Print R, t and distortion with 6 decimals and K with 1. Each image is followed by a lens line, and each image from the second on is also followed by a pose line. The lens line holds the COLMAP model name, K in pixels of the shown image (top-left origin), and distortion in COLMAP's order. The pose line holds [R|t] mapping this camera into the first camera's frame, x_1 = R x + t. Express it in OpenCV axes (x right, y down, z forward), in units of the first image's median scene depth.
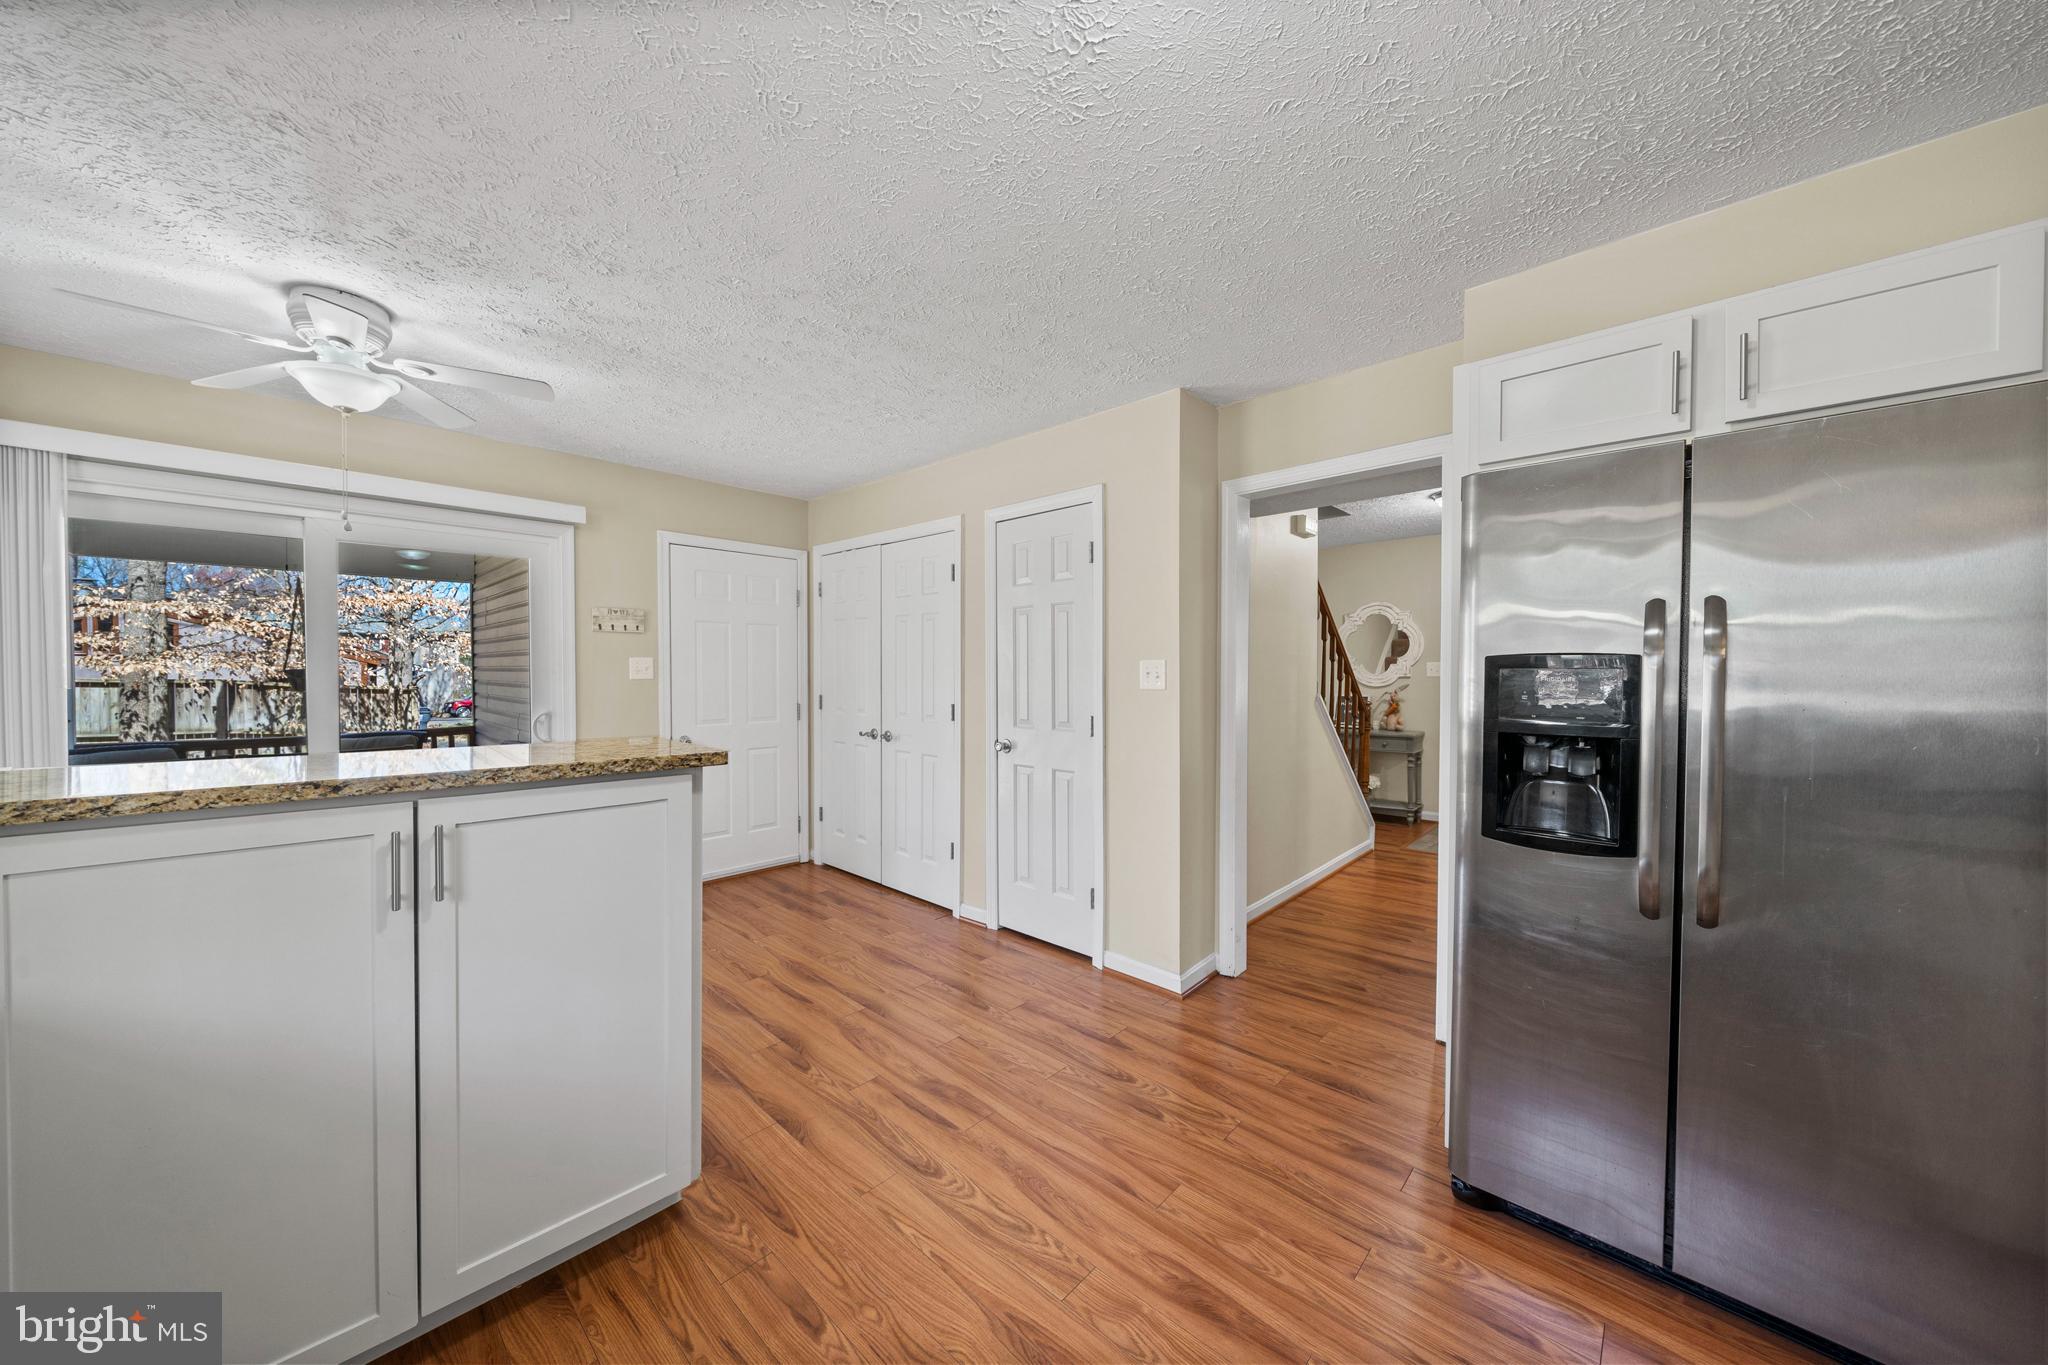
lens RADIAL K [[701.8, 0, 1028.9], [0, 701.8, 683.2], [0, 0, 1]] dist [-0.007910, -0.000020]
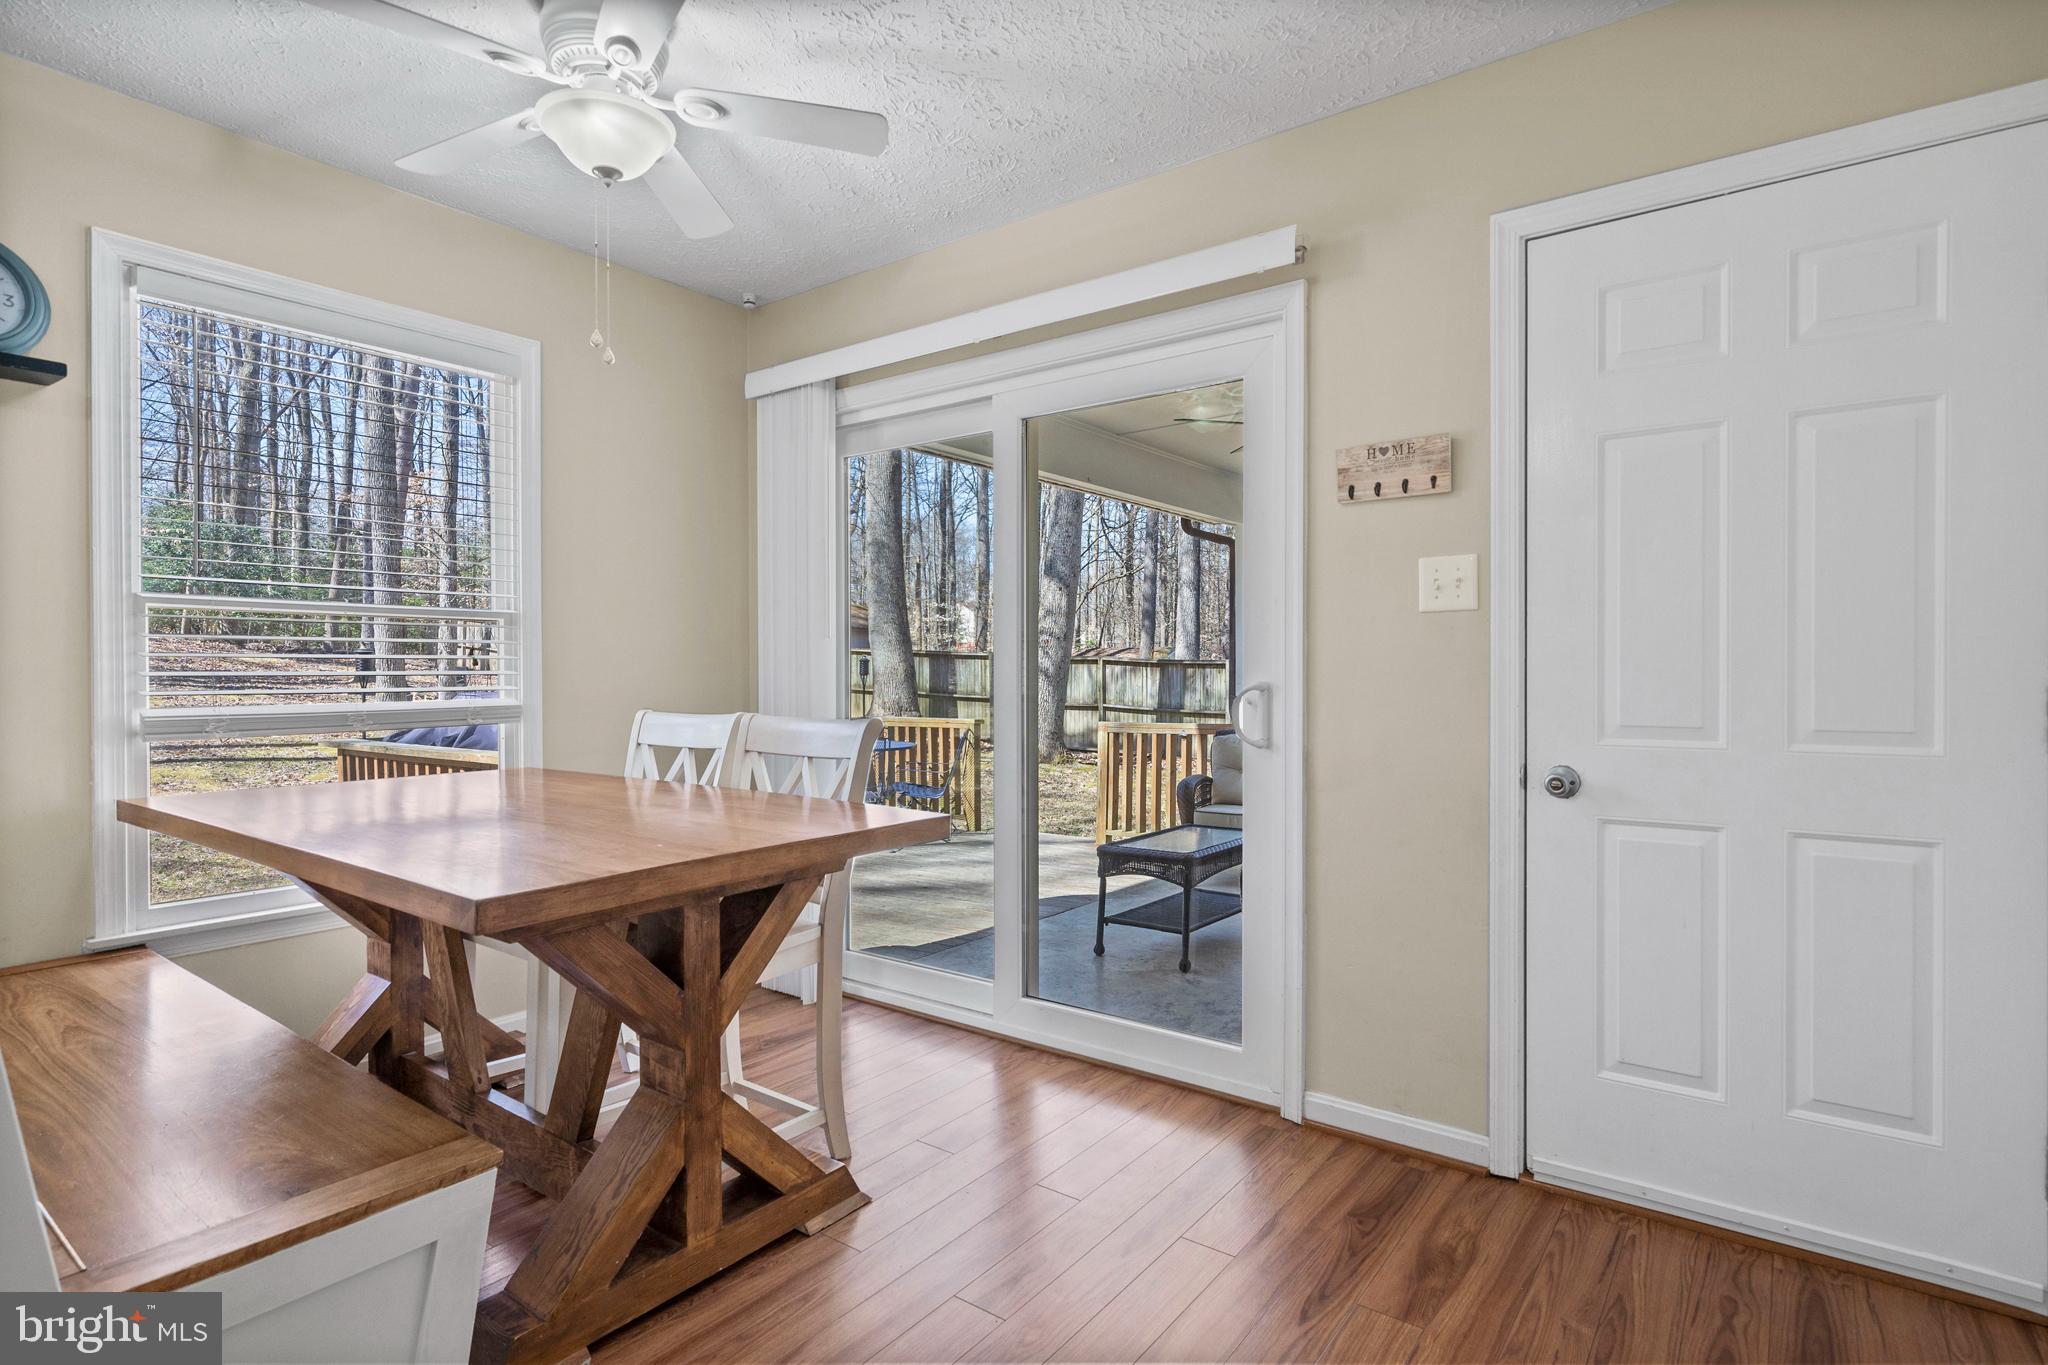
lens RADIAL K [[1035.3, 0, 1024.0], [0, 1035.3, 682.5], [0, 0, 1]] dist [0.002200, 0.000150]
pose [[0.098537, 0.006039, -0.995115, 0.010536], [-0.014220, 0.999888, 0.004660, 0.074291], [0.995032, 0.013692, 0.098611, 1.461593]]
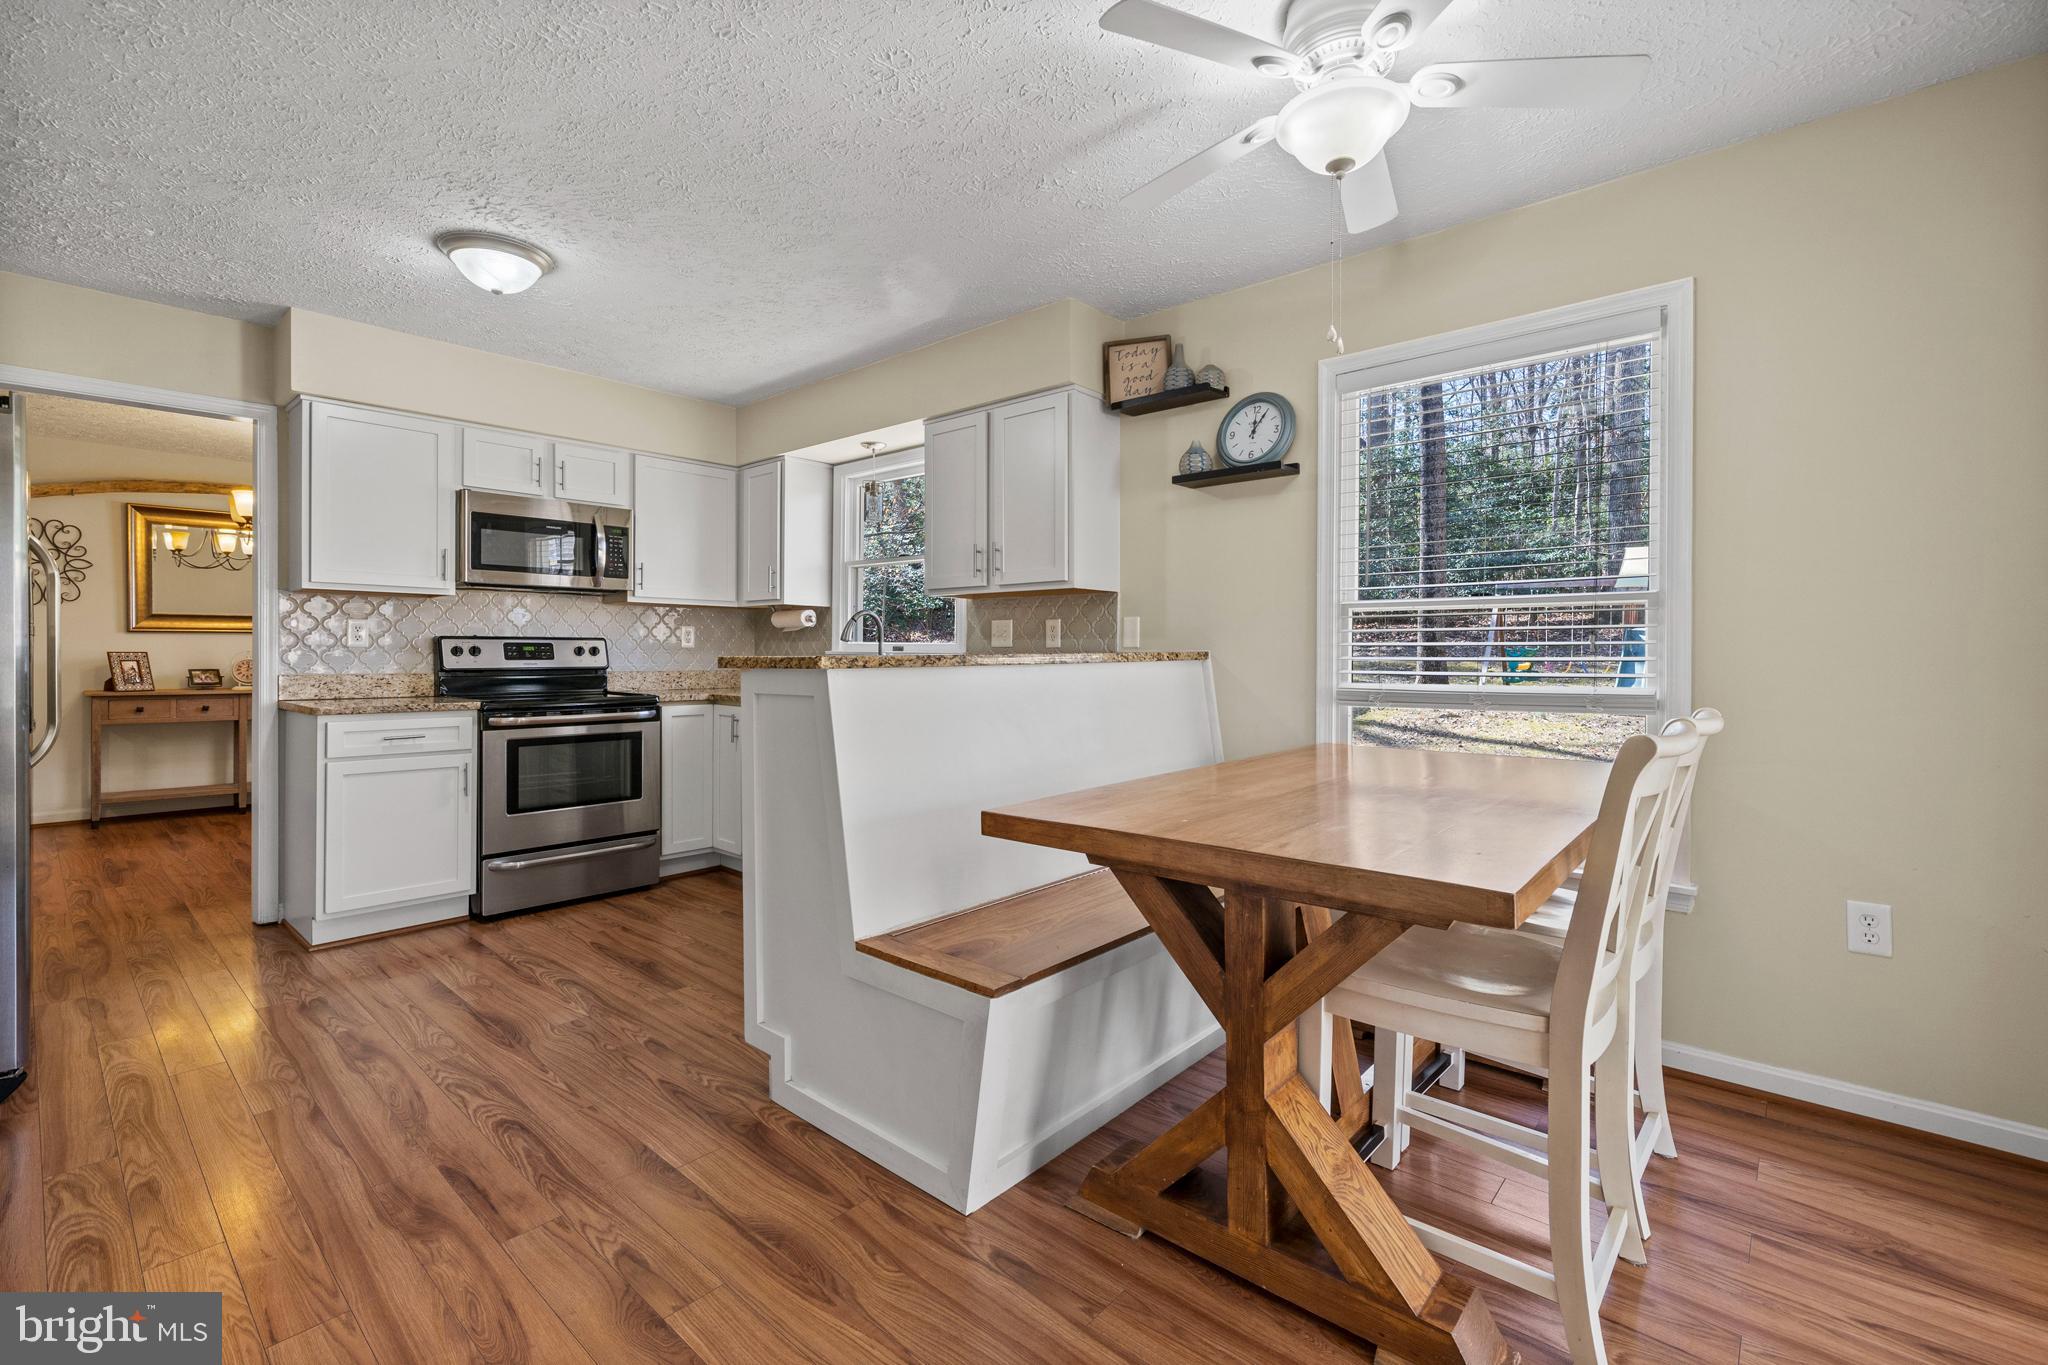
lens RADIAL K [[899.8, 0, 1010.5], [0, 899.8, 653.1], [0, 0, 1]] dist [-0.000968, 0.000189]
pose [[-0.999965, -0.006767, -0.004823, -0.757081], [-0.006838, 0.999864, 0.015027, 0.056163], [0.004721, 0.015060, -0.999875, 2.082804]]
